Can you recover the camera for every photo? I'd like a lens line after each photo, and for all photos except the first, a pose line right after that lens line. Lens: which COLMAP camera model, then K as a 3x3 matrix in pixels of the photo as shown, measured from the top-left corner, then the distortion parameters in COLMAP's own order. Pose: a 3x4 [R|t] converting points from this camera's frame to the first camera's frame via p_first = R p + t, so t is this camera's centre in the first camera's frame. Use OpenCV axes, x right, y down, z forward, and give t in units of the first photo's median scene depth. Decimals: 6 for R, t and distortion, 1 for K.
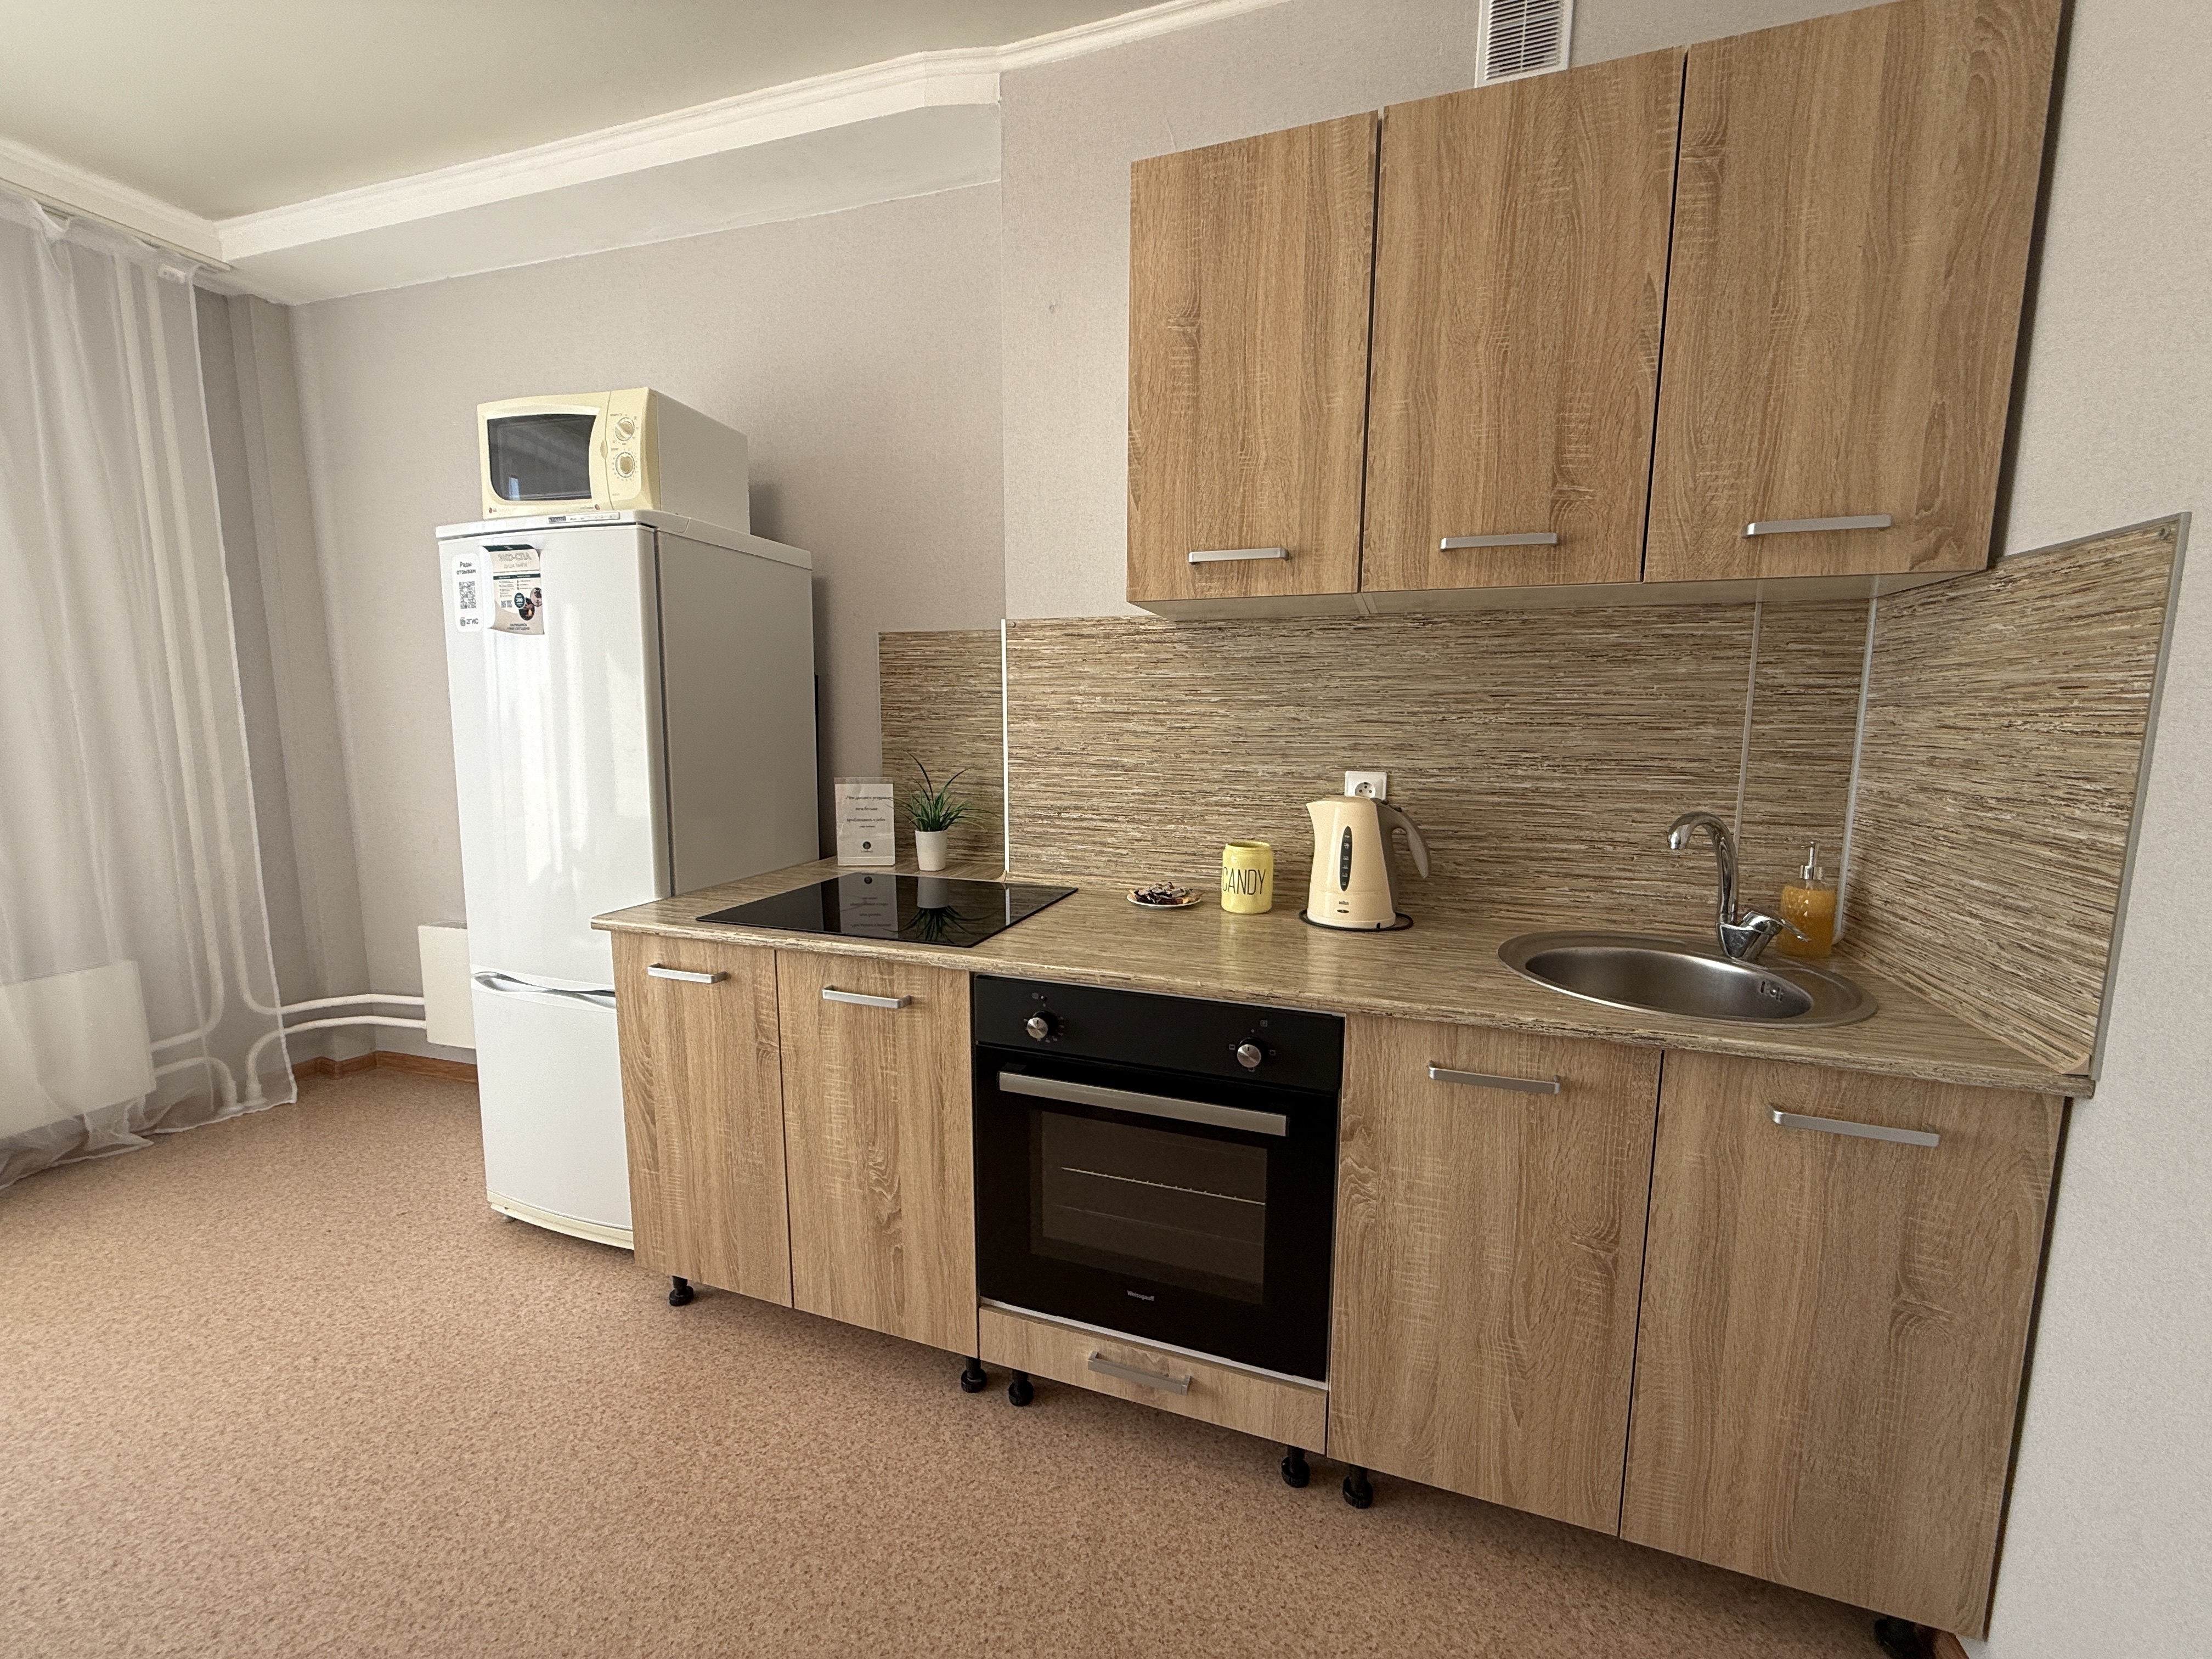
lens RADIAL K [[880.7, 0, 1101.9], [0, 880.7, 831.1], [0, 0, 1]] dist [0.000420, 0.000270]
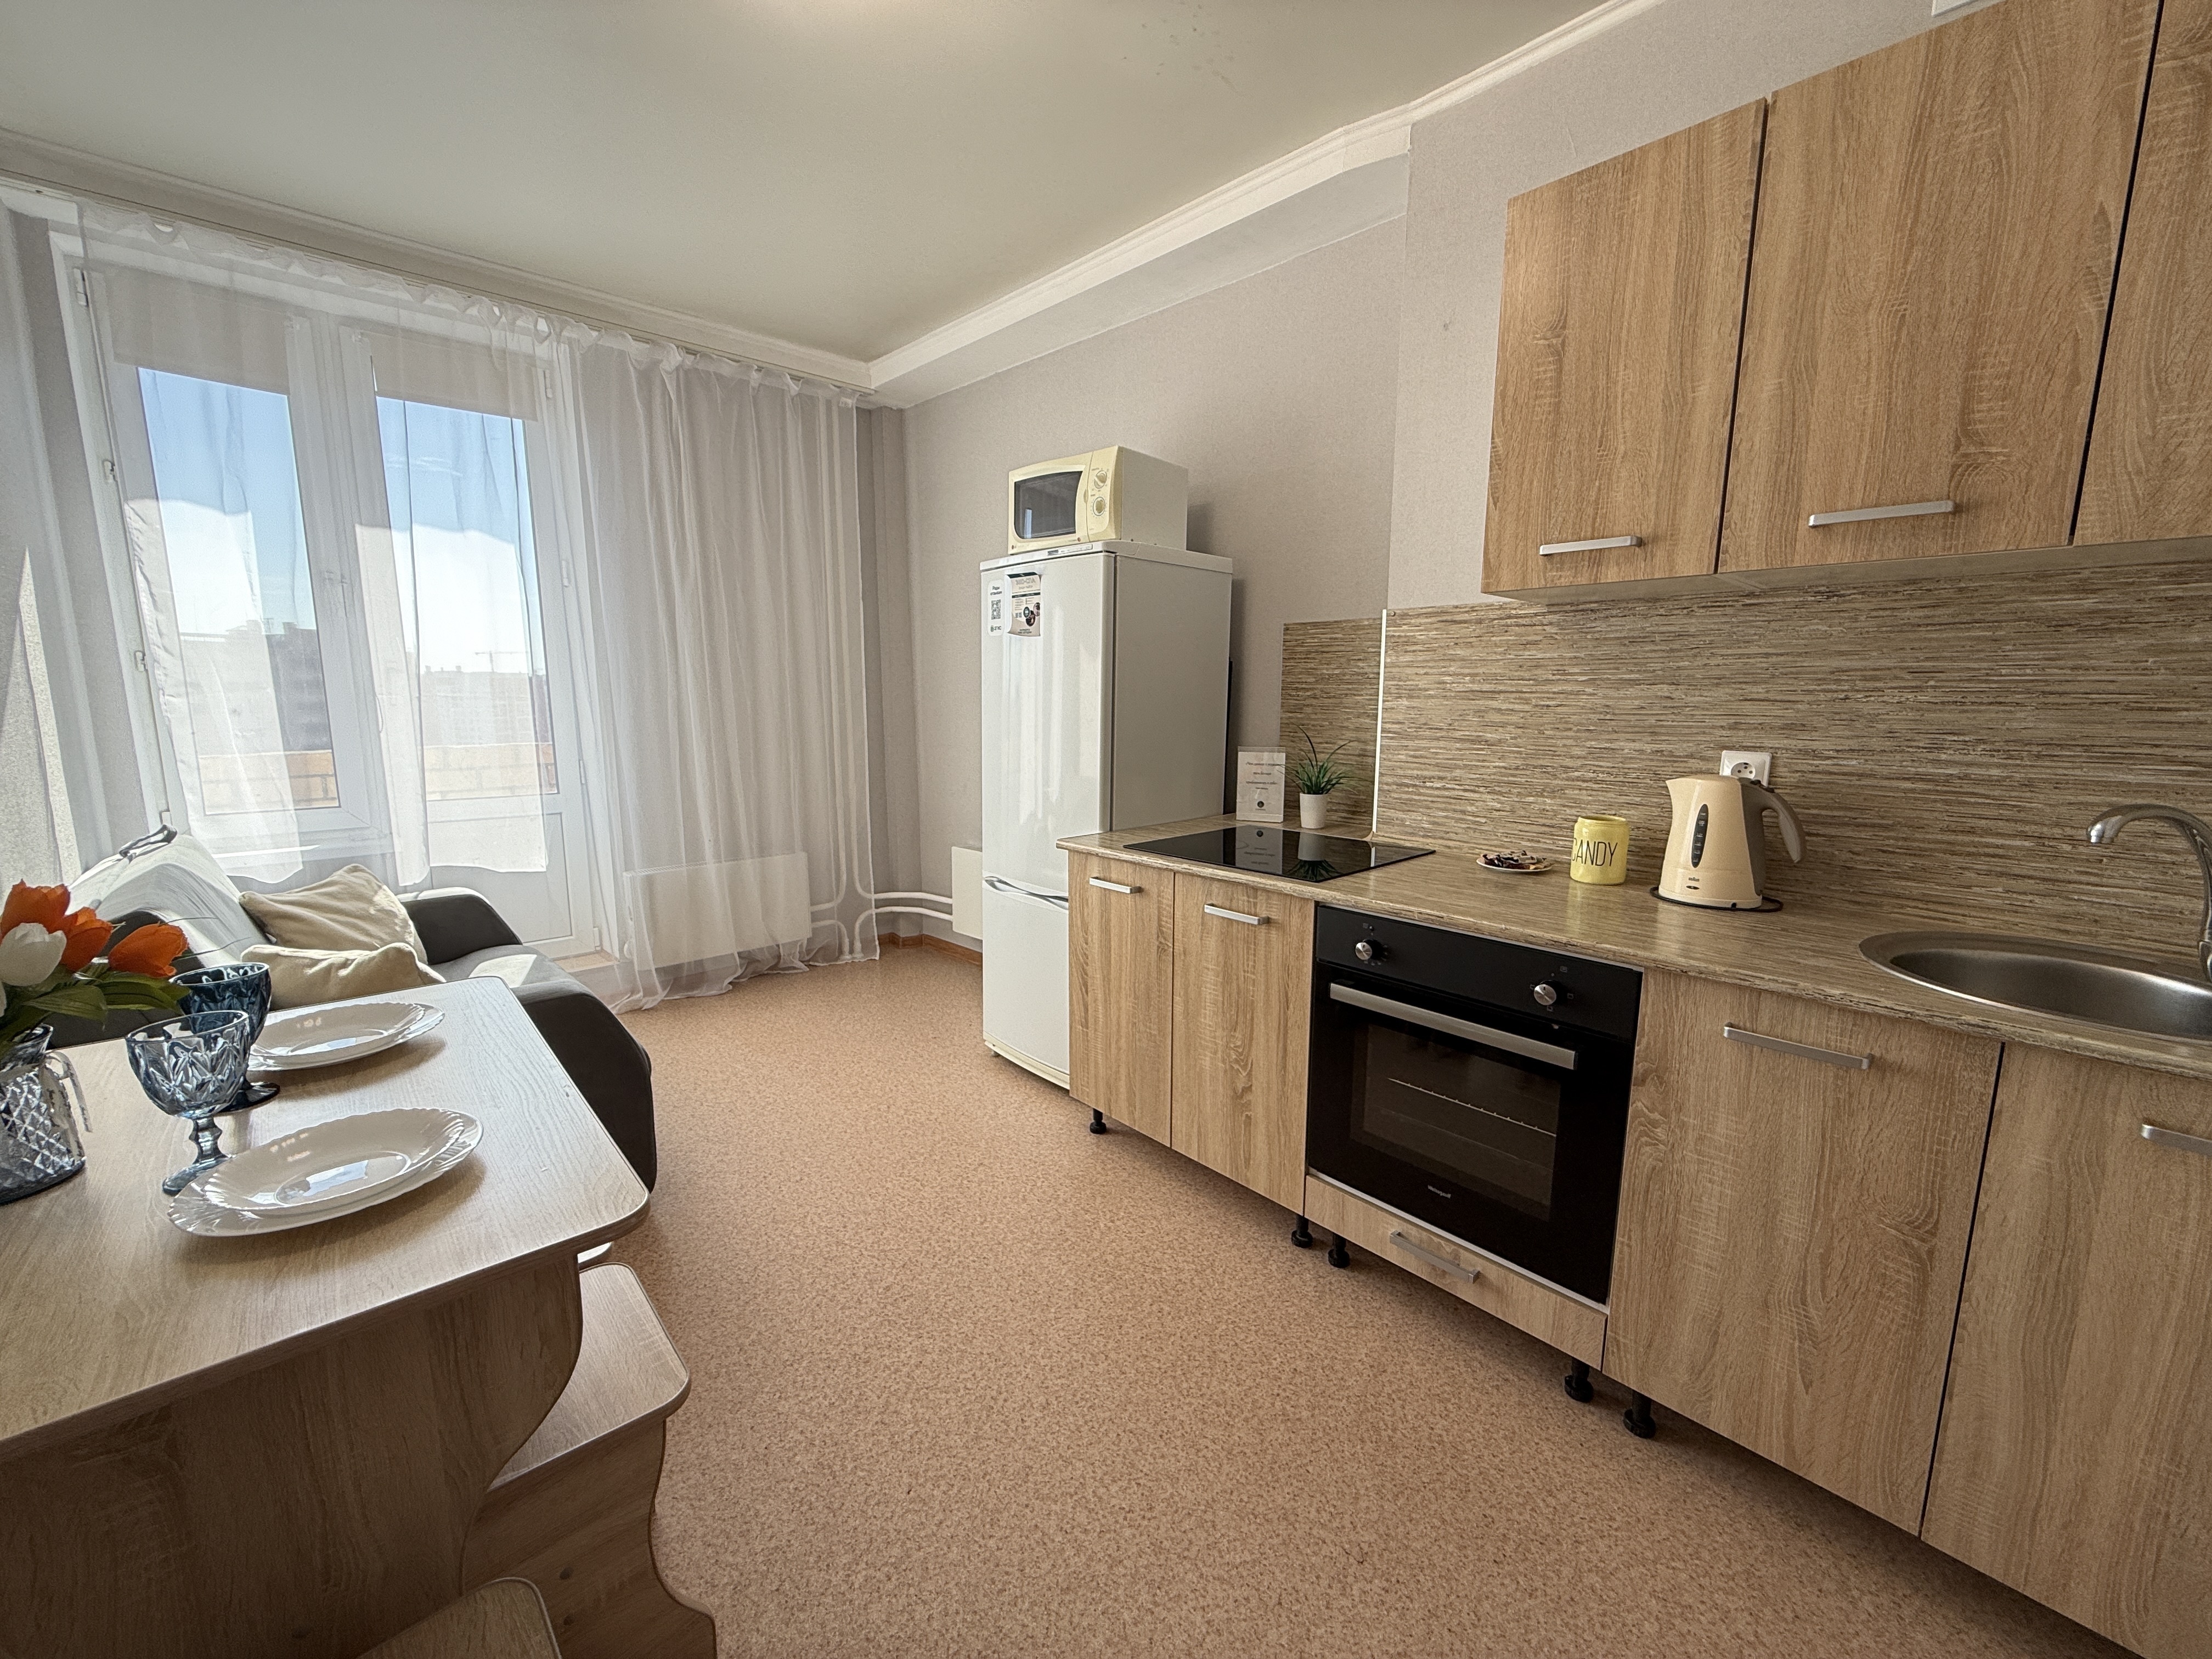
lens RADIAL K [[880.7, 0, 1102.8], [0, 880.7, 831.3], [0, 0, 1]] dist [0.000420, 0.000270]
pose [[0.882897, 0.071622, -0.464072, 0.121424], [-0.061000, 0.997419, 0.037882, 0.025405], [0.465587, -0.005138, 0.884987, -0.185583]]
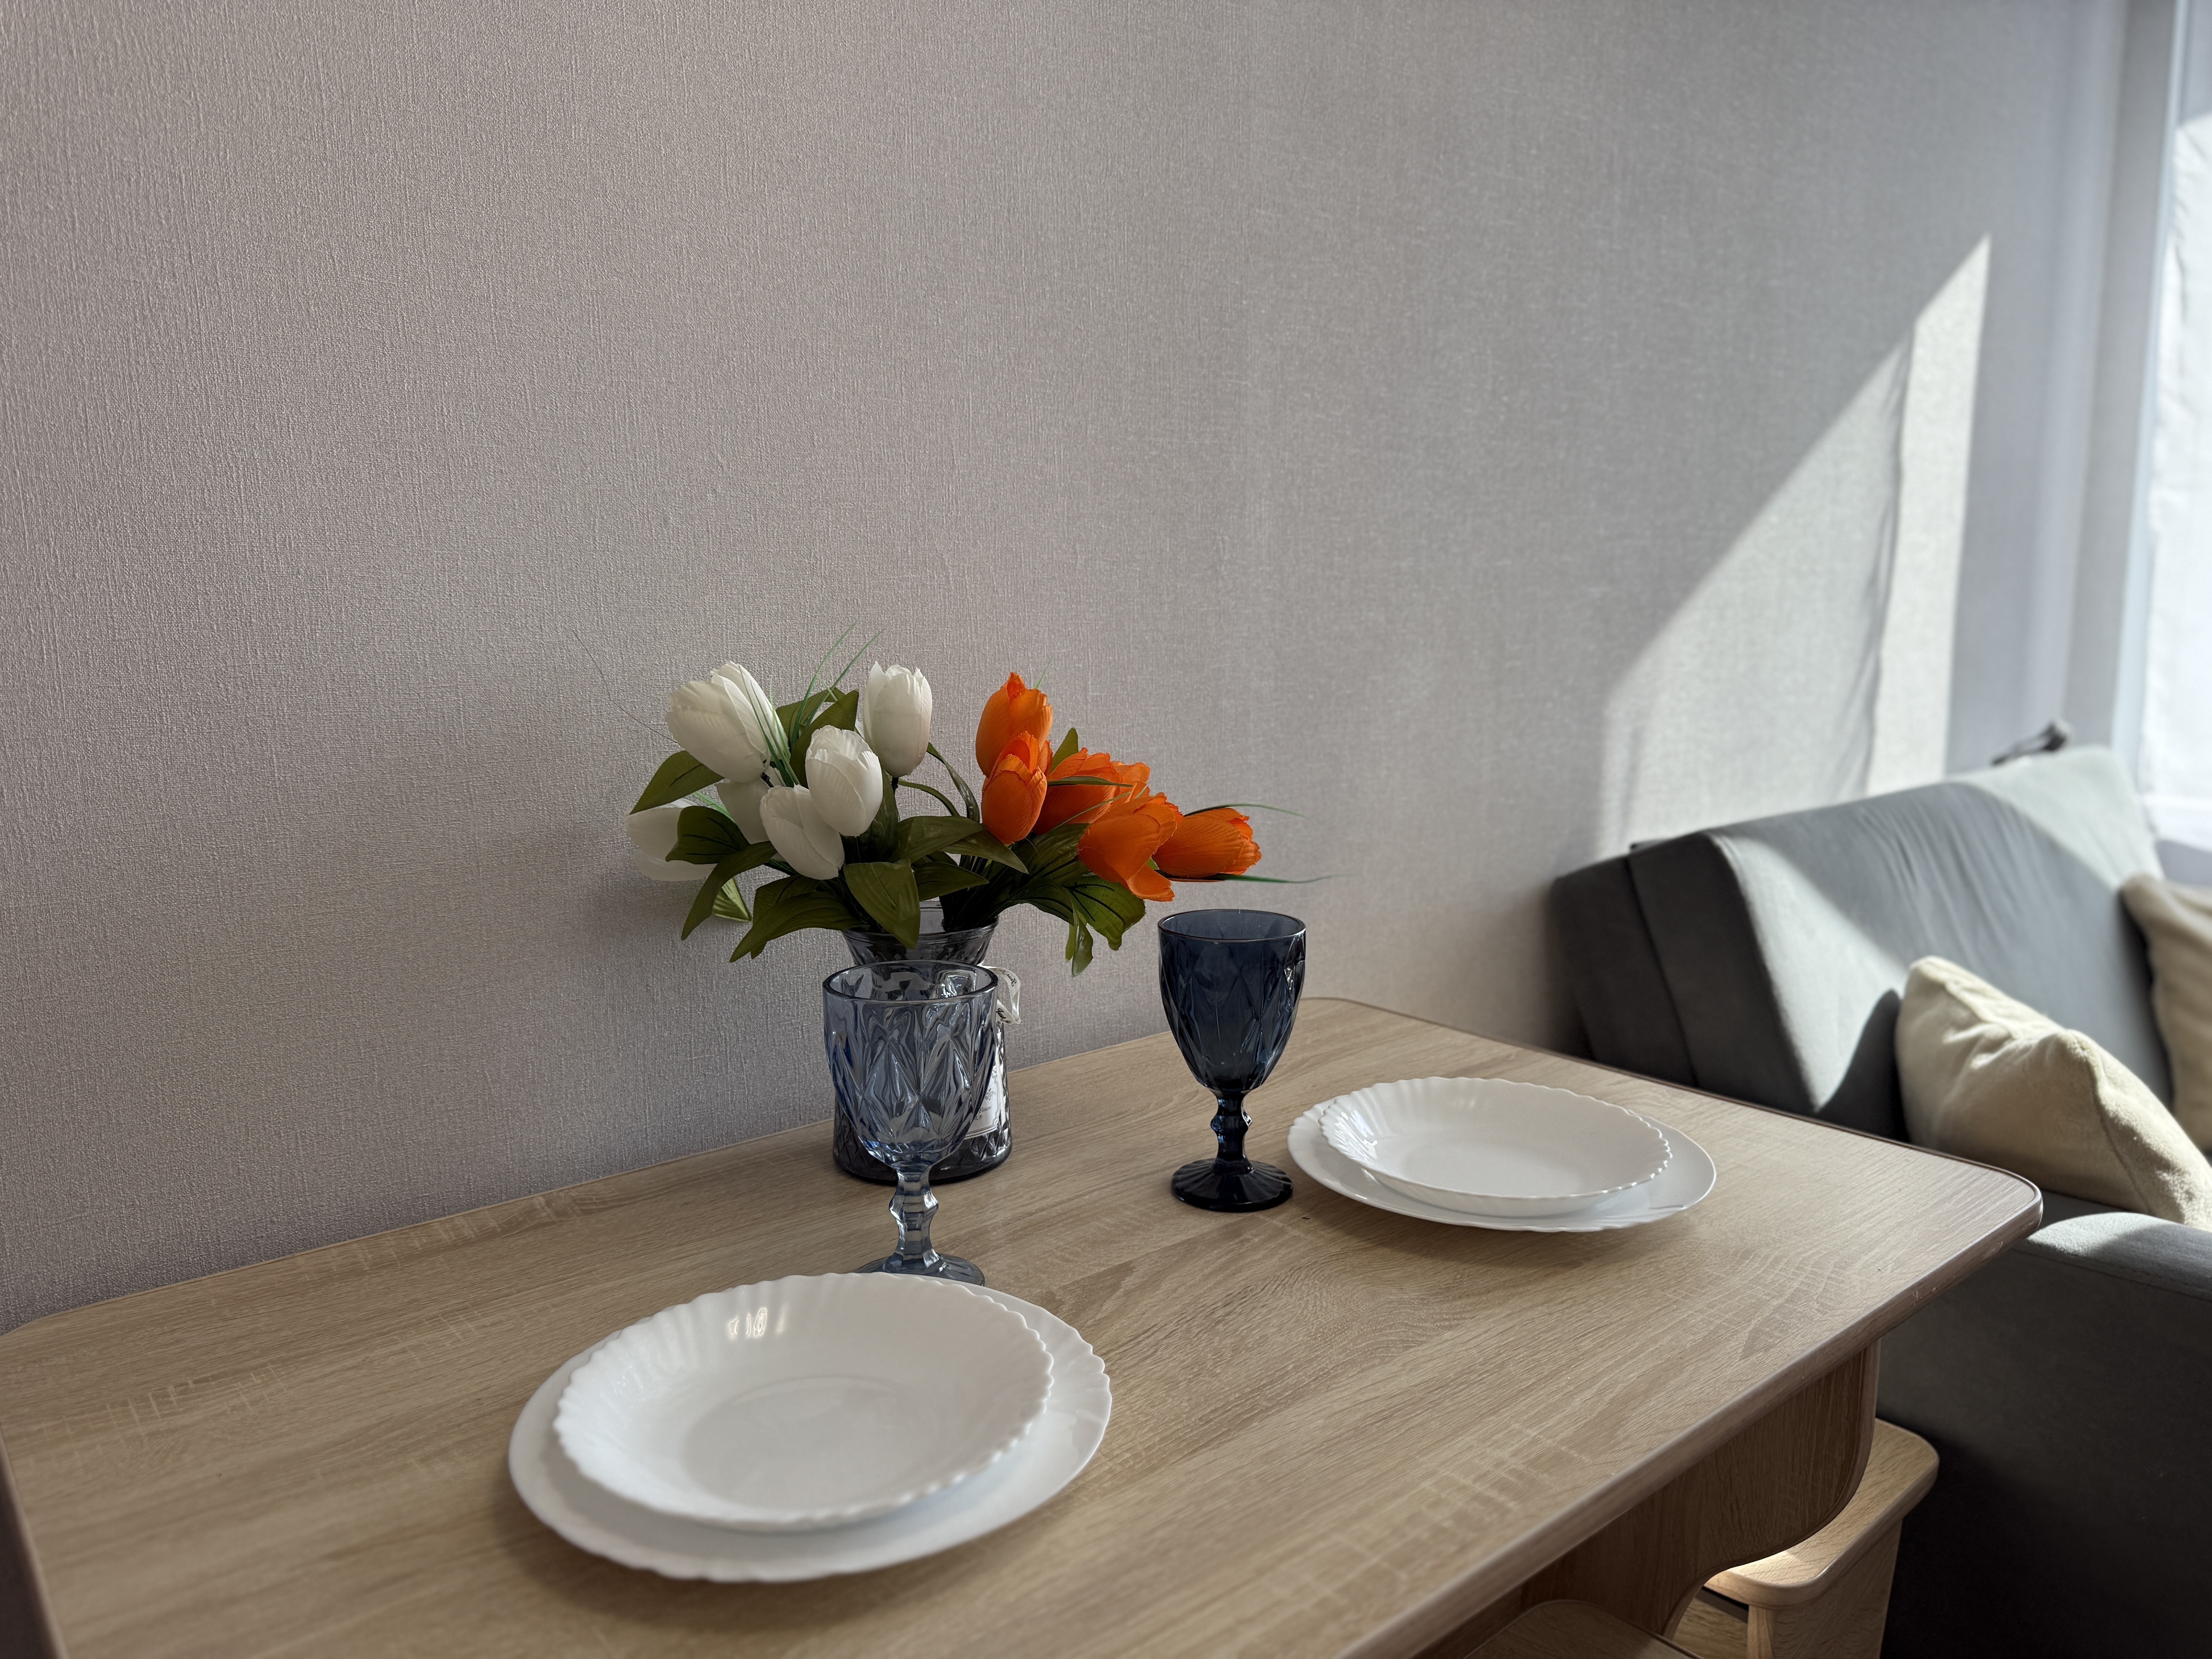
lens RADIAL K [[1563.9, 0, 1107.3], [0, 1563.9, 829.7], [0, 0, 1]] dist [0.046476, -0.056147]
pose [[-0.493280, 0.131665, -0.859848, -0.215852], [-0.109929, 0.971118, 0.211768, 0.047196], [0.862897, 0.198983, -0.464559, 0.250240]]
